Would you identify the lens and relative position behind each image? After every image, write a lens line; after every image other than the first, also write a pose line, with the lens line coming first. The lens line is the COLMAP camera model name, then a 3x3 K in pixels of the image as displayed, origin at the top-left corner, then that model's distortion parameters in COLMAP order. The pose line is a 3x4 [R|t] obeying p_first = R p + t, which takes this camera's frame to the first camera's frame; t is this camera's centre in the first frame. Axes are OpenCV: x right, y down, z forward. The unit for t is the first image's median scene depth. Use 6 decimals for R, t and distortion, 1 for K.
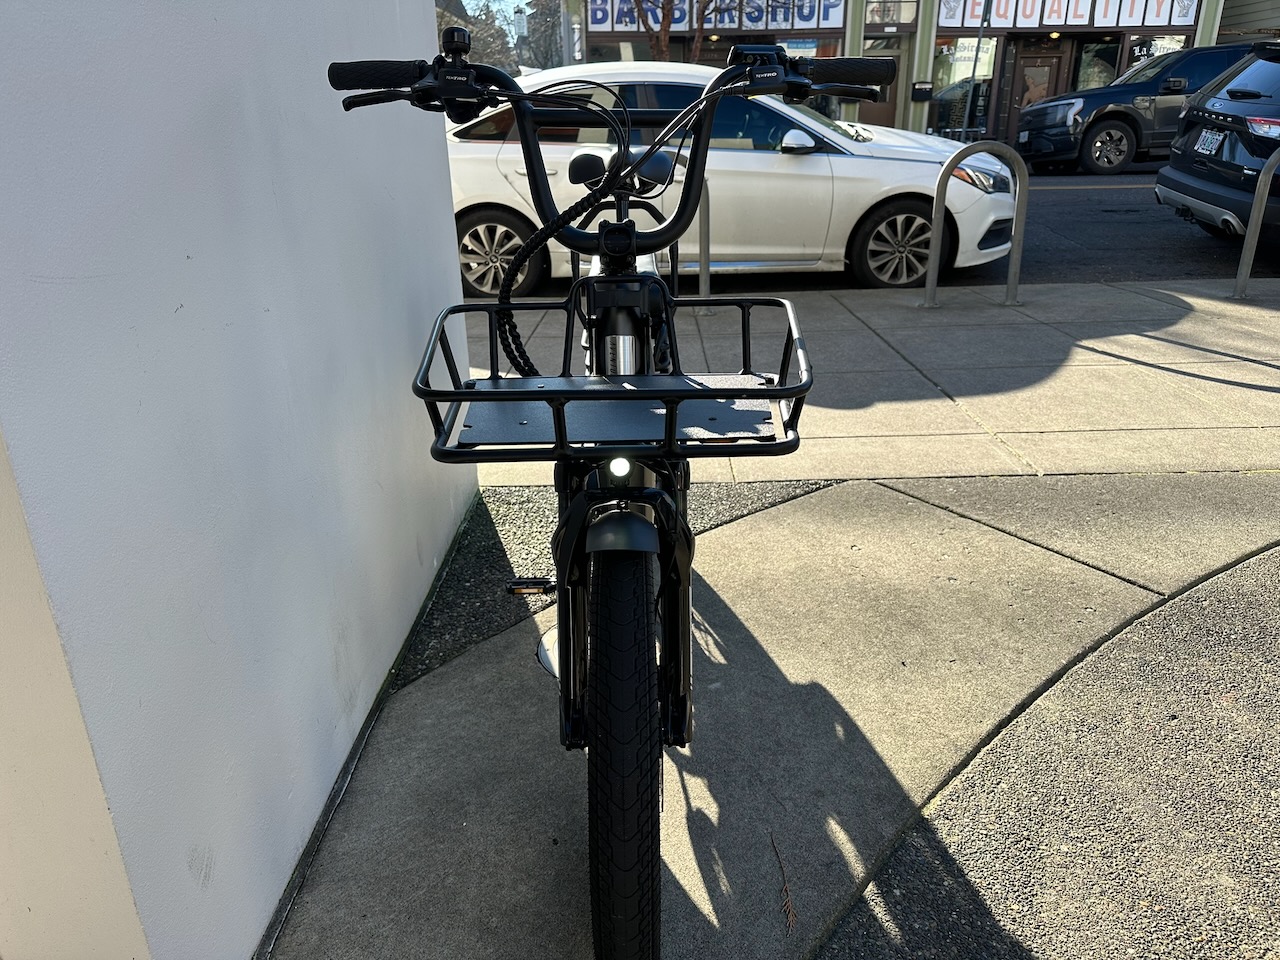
lens RADIAL K [[925.4, 0, 644.5], [0, 925.4, 482.6], [0, 0, 1]] dist [-0.021292, -0.007624]
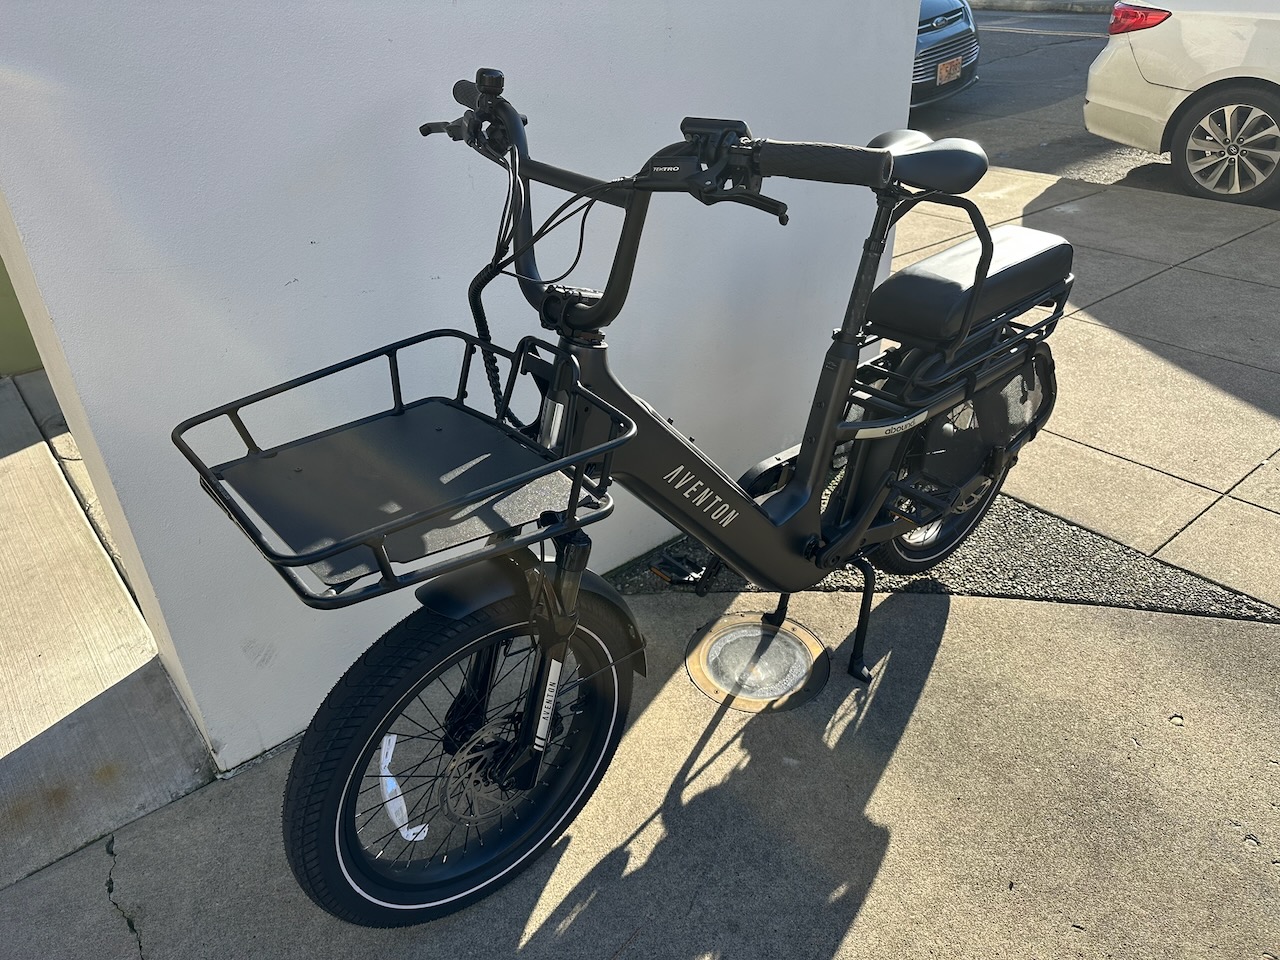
lens RADIAL K [[925.4, 0, 629.7], [0, 925.4, 479.3], [0, 0, 1]] dist [-0.021292, -0.007624]
pose [[0.632427, 0.396872, -0.665228, 0.378068], [-0.261054, 0.917741, 0.299338, -0.214519], [0.729306, -0.015648, 0.684009, 0.212190]]
